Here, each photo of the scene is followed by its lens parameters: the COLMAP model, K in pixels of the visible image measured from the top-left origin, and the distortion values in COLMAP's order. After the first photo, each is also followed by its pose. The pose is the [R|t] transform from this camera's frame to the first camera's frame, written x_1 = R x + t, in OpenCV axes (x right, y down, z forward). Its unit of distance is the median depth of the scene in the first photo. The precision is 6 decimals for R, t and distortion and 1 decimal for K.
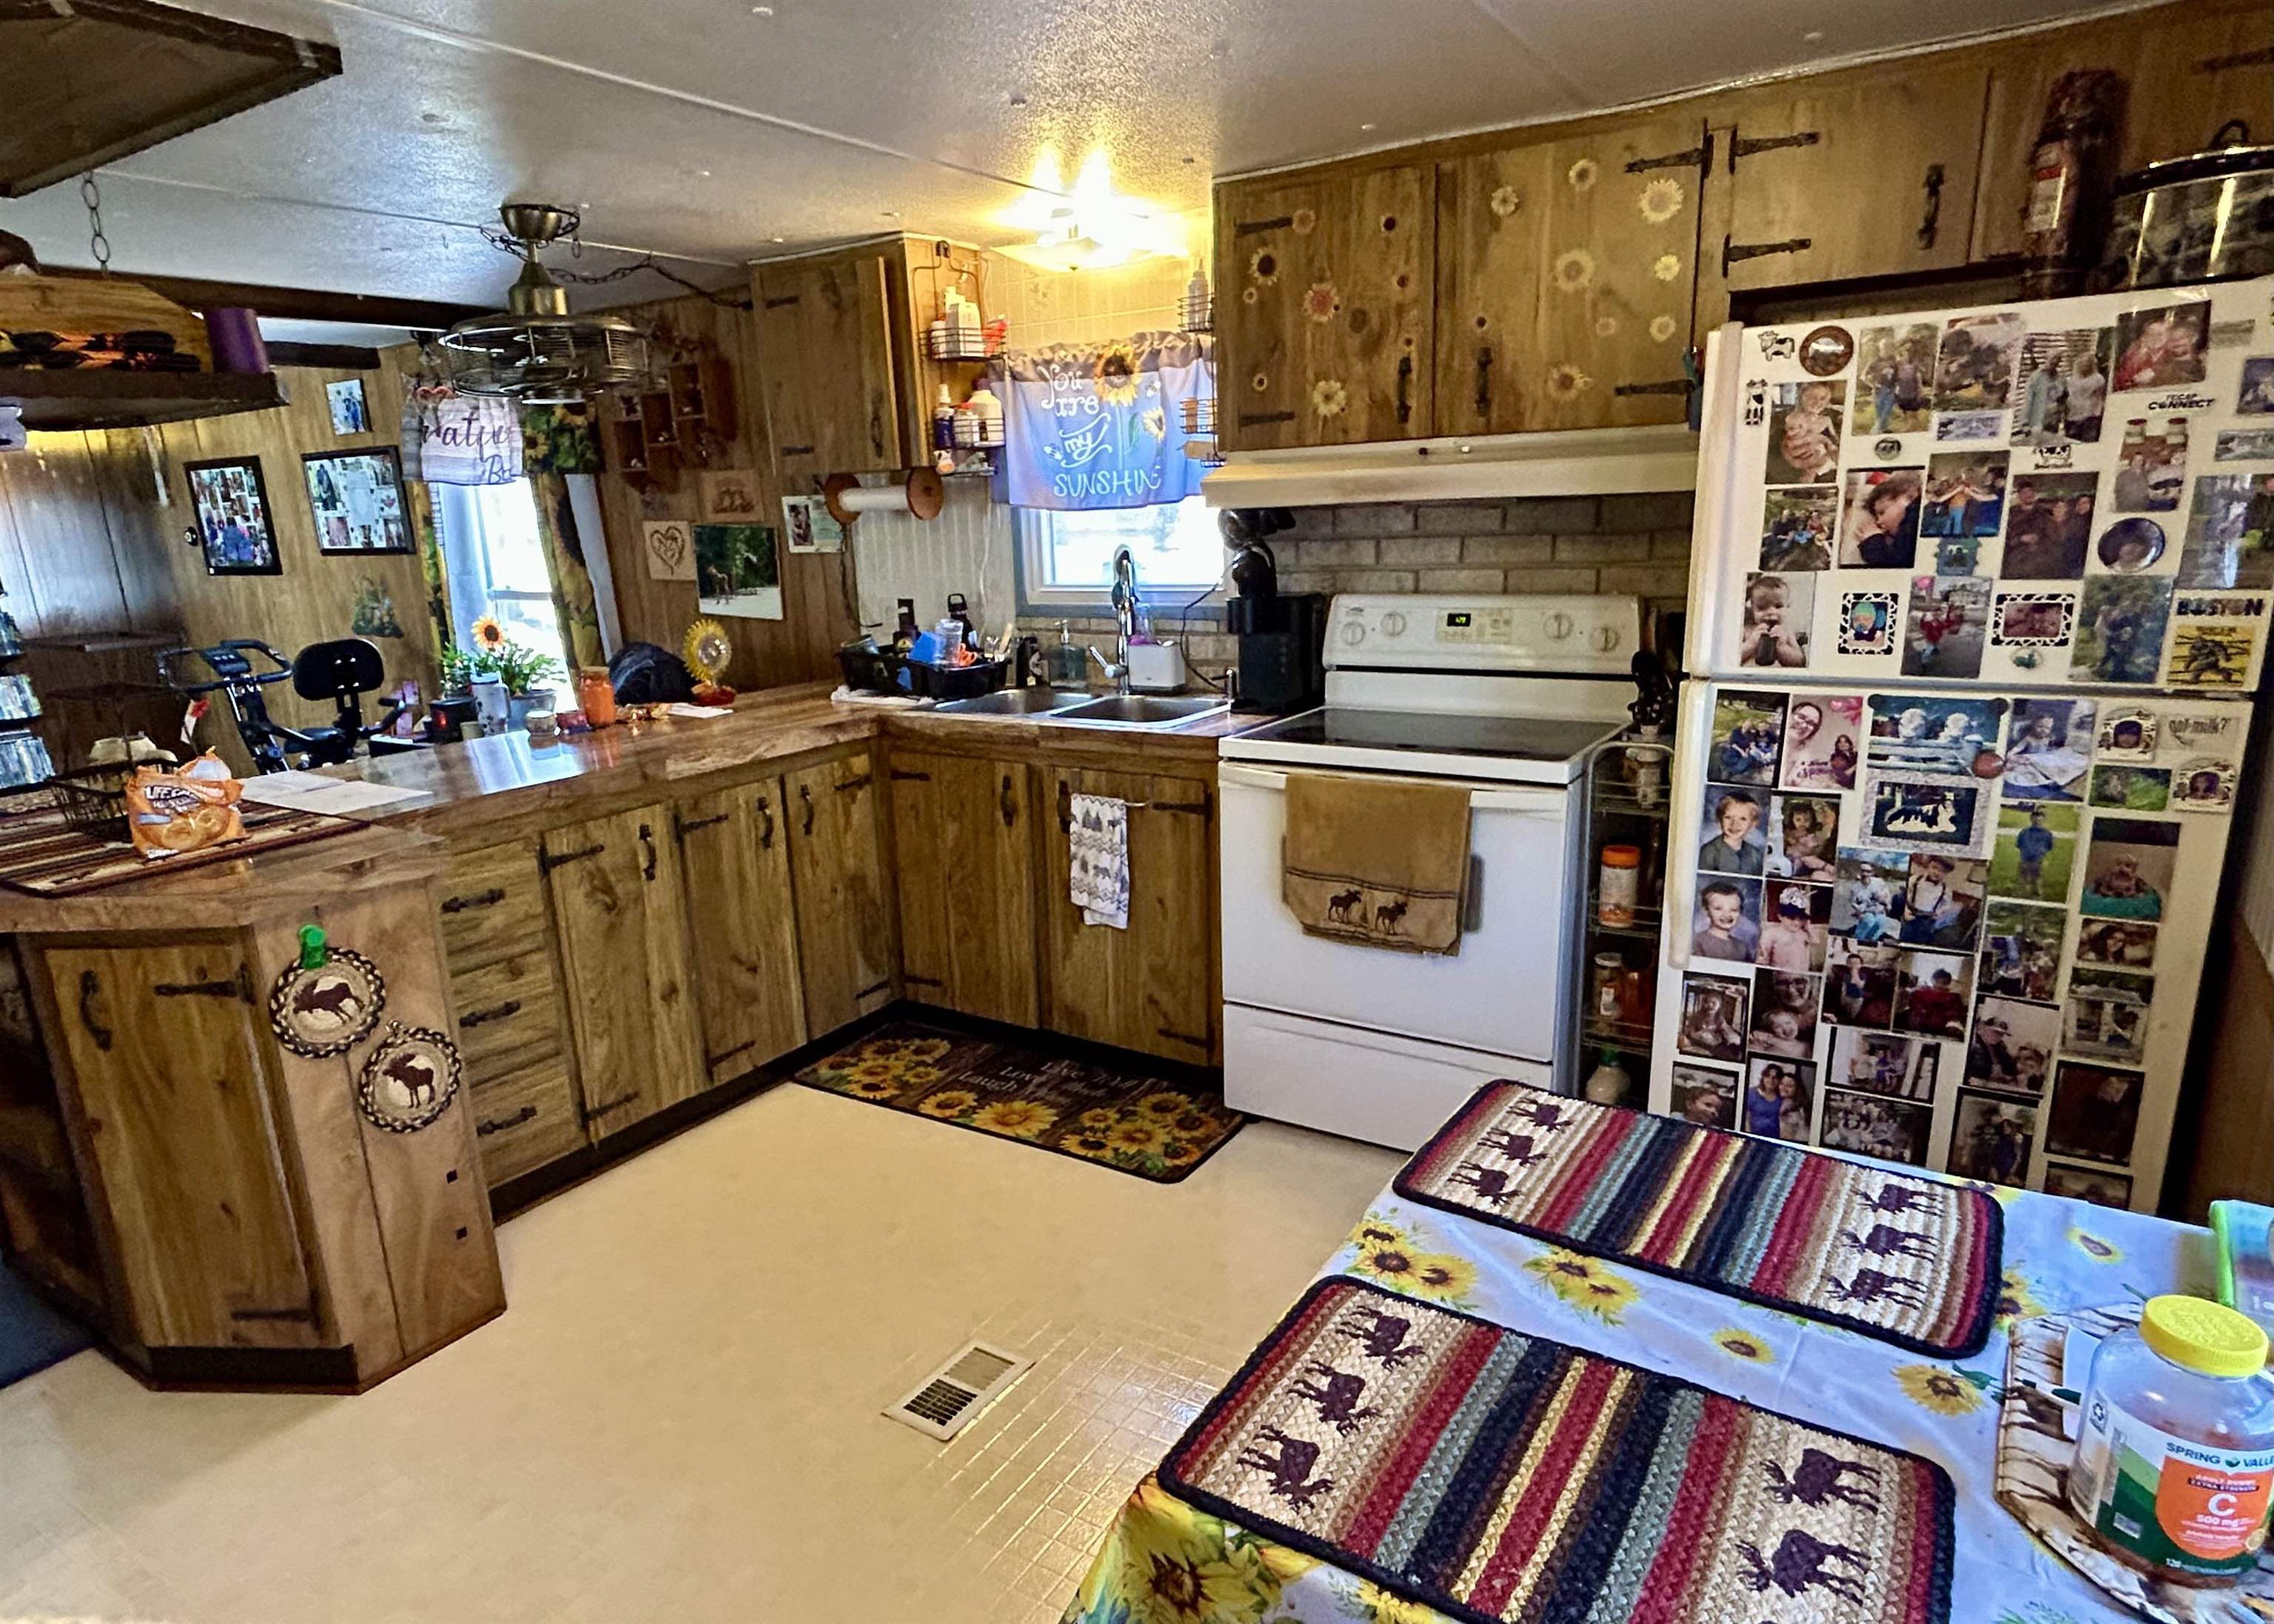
lens RADIAL K [[1382.7, 0, 1097.1], [0, 1382.7, 899.1], [0, 0, 1]] dist [0.001735, -0.000840]
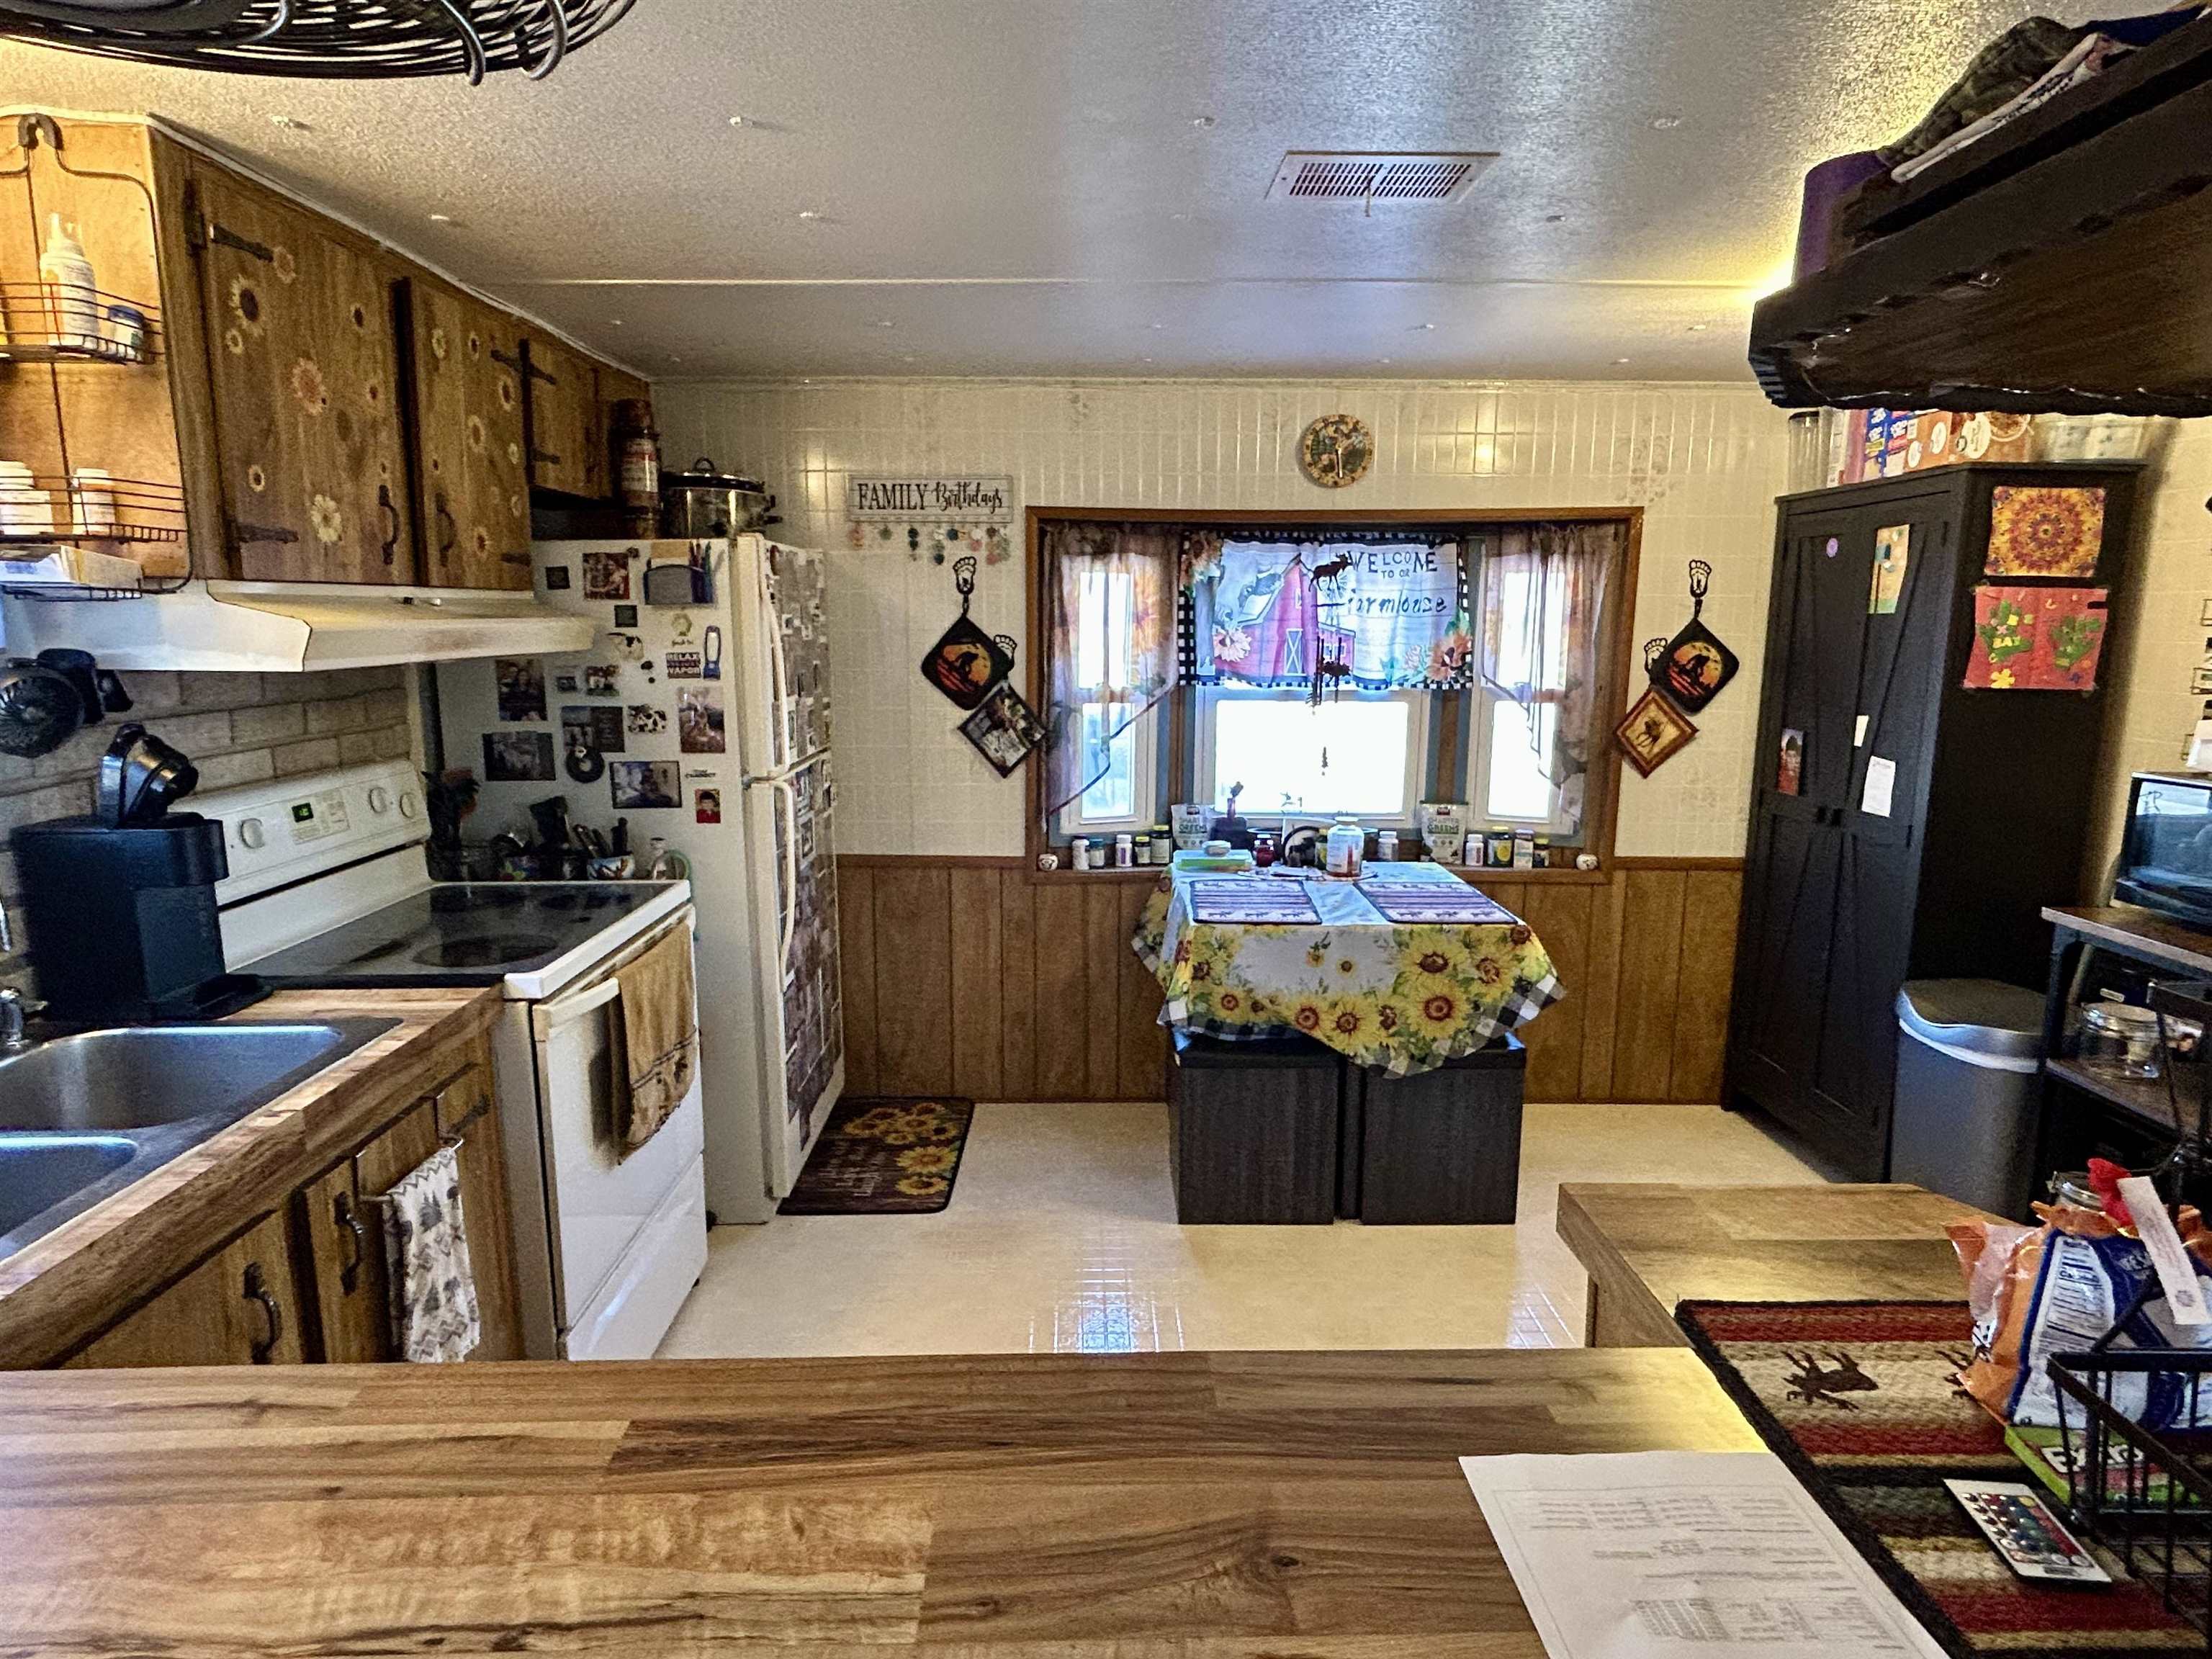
lens RADIAL K [[1247.8, 0, 1107.6], [0, 1247.8, 827.9], [0, 0, 1]] dist [-0.003149, -0.000061]
pose [[-0.568529, -0.098178, 0.816784, -0.355050], [0.250878, 0.924868, 0.285796, -0.176578], [-0.783476, 0.367396, -0.501184, 0.630666]]
